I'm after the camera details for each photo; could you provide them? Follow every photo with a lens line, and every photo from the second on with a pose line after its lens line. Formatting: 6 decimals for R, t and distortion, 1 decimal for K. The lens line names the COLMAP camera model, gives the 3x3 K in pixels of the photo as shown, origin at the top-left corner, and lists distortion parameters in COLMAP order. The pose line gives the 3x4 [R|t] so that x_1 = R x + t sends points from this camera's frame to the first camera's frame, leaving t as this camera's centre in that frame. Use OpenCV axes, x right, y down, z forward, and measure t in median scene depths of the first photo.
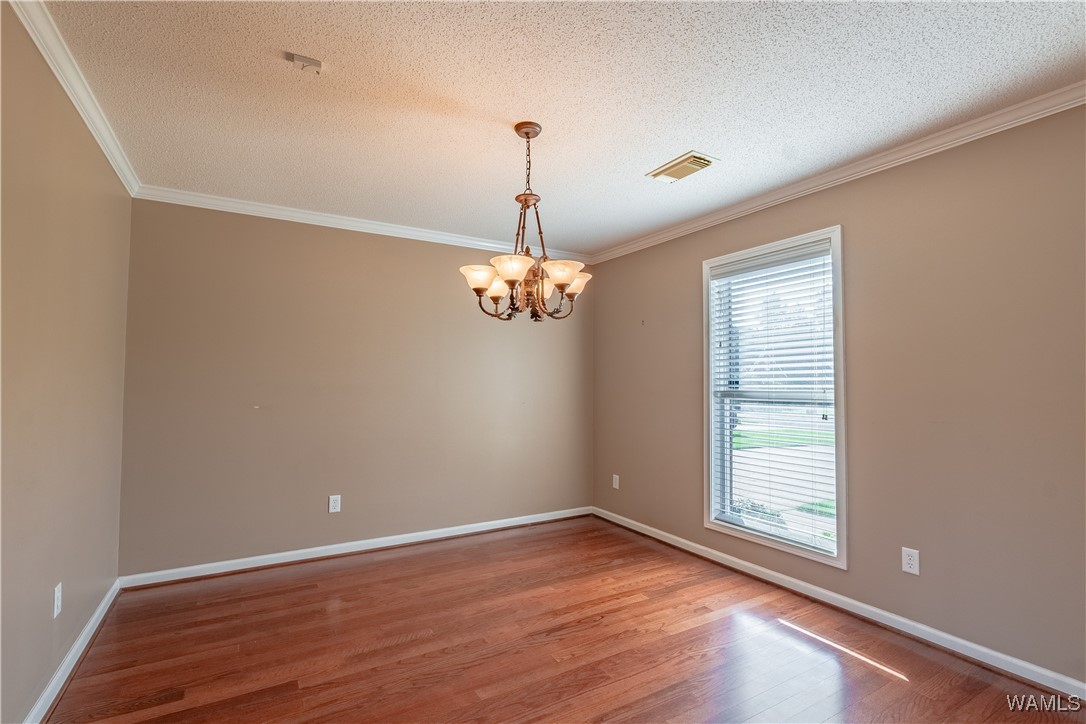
lens RADIAL K [[503.1, 0, 540.3], [0, 503.1, 383.9], [0, 0, 1]] dist [0.000038, 0.000009]
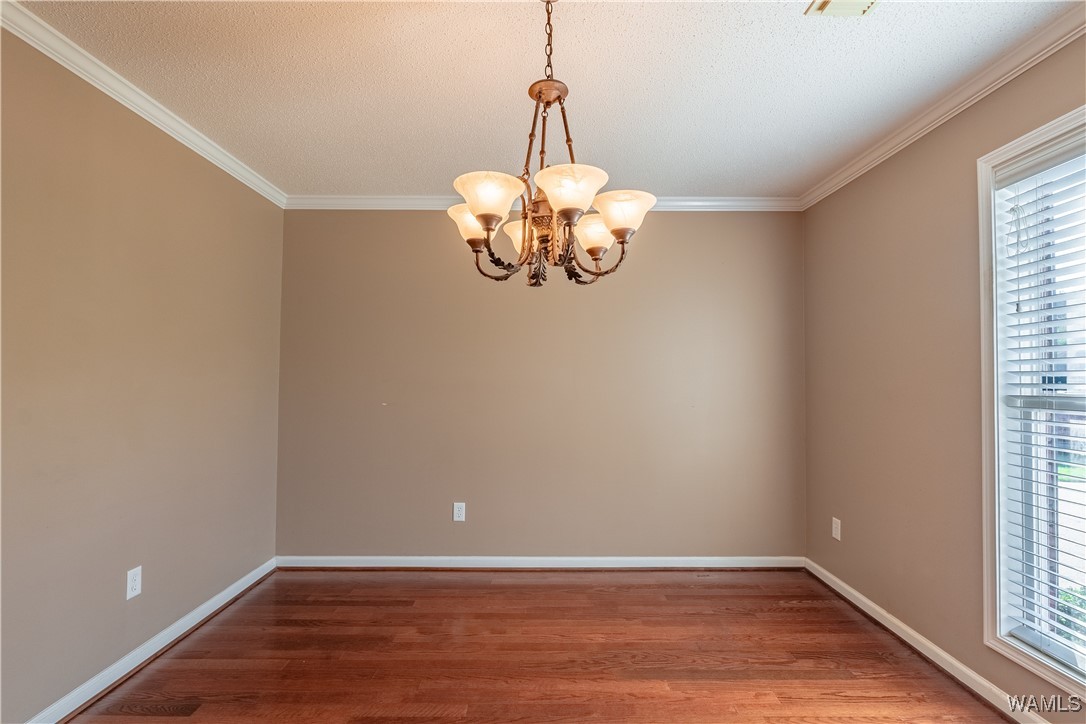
lens RADIAL K [[502.0, 0, 545.3], [0, 502.0, 376.9], [0, 0, 1]] dist [-0.001264, -0.000544]
pose [[0.865898, -0.001347, -0.500218, 0.192188], [-0.002609, 0.999971, -0.007209, -0.000714], [0.500213, 0.007548, 0.865869, 0.298572]]
